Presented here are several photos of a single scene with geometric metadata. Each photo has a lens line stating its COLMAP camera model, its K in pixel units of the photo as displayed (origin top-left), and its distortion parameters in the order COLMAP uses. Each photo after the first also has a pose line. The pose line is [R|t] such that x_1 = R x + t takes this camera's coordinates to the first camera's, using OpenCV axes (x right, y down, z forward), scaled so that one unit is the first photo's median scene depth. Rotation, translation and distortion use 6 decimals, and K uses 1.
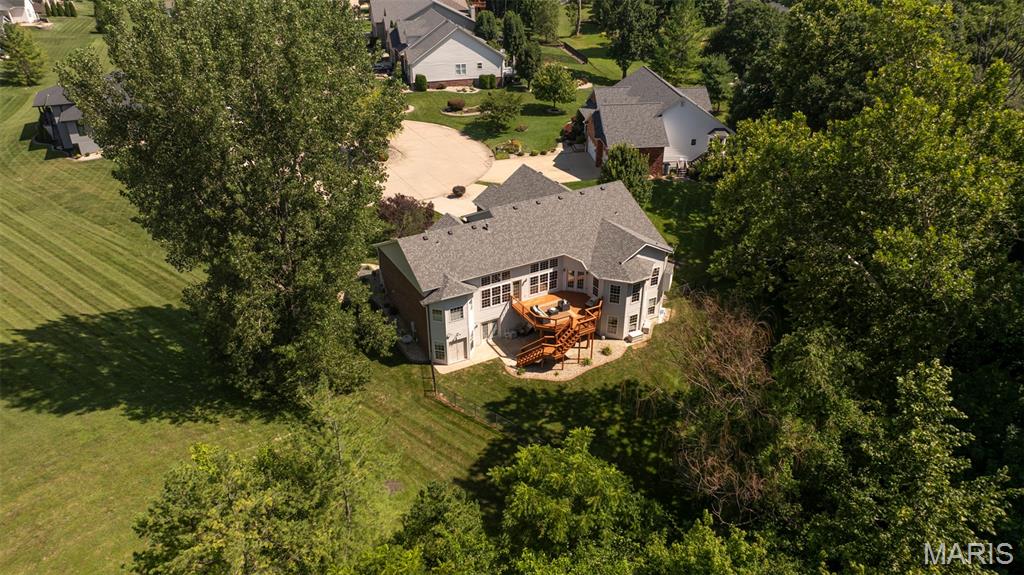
lens RADIAL K [[720.0, 0, 516.5], [0, 720.0, 283.5], [0, 0, 1]] dist [-0.018050, 0.006050]
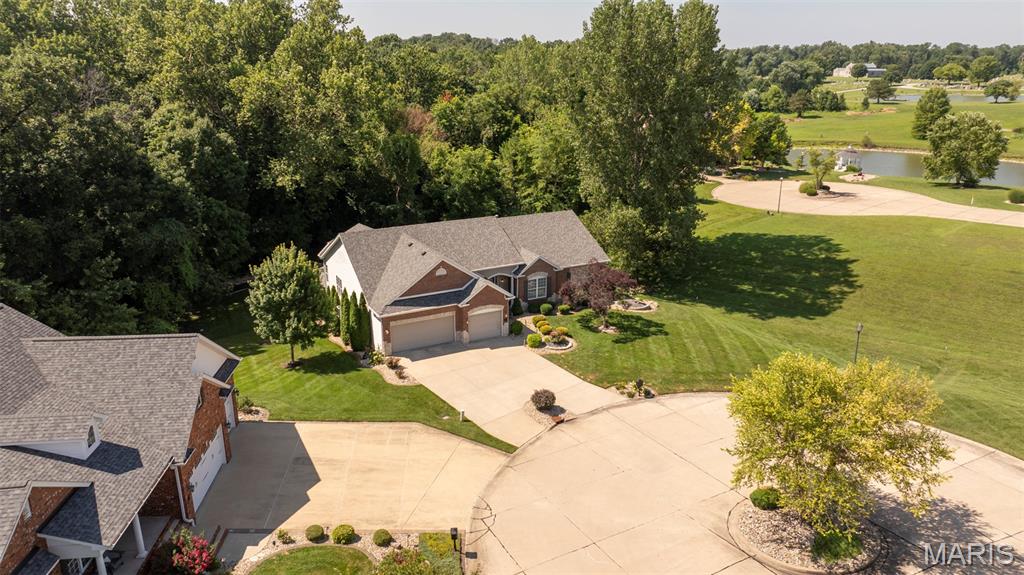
lens RADIAL K [[703.1, 0, 516.8], [0, 703.1, 285.5], [0, 0, 1]] dist [-0.020800, 0.000385]
pose [[-0.999617, -0.009964, 0.025799, -0.102440], [0.011835, 0.689015, 0.724650, -0.802257], [-0.024997, 0.724678, -0.688634, 1.831784]]
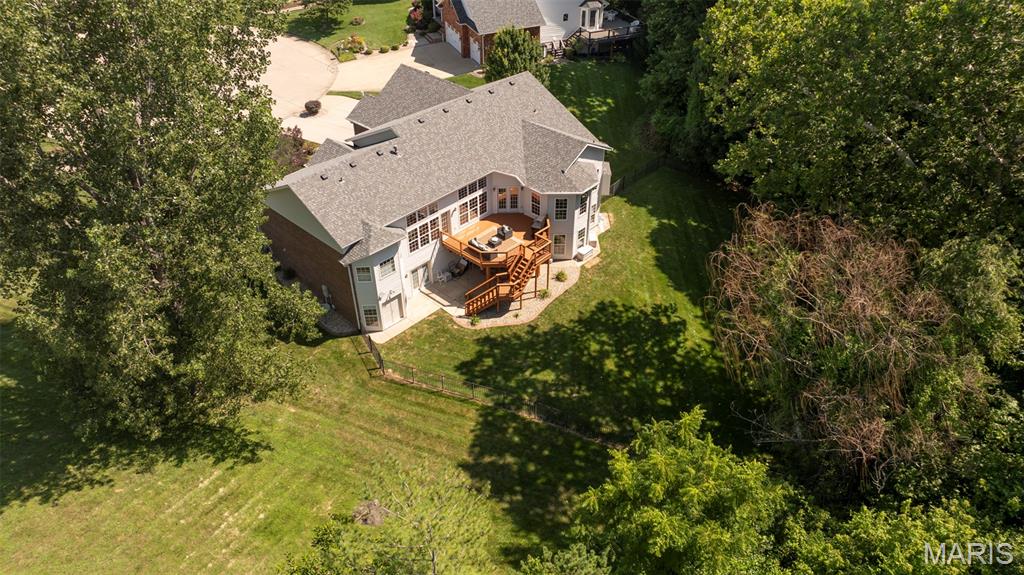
lens RADIAL K [[720.0, 0, 516.5], [0, 720.0, 283.5], [0, 0, 1]] dist [-0.018050, 0.006050]
pose [[0.951824, -0.187047, 0.242992, -0.134771], [0.149514, 0.974928, 0.164806, -0.046850], [-0.267726, -0.120535, 0.955926, 0.192236]]
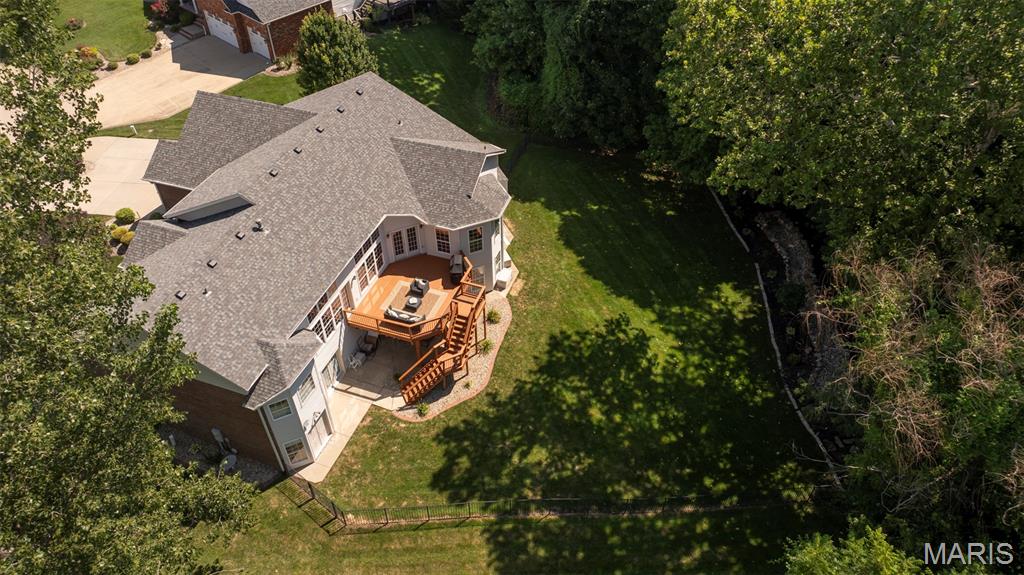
lens RADIAL K [[720.0, 0, 516.5], [0, 720.0, 283.5], [0, 0, 1]] dist [-0.018050, 0.006050]
pose [[0.754917, -0.446267, 0.480569, -0.185772], [0.318858, 0.890094, 0.325673, -0.161100], [-0.573089, -0.092623, 0.814242, 0.403569]]
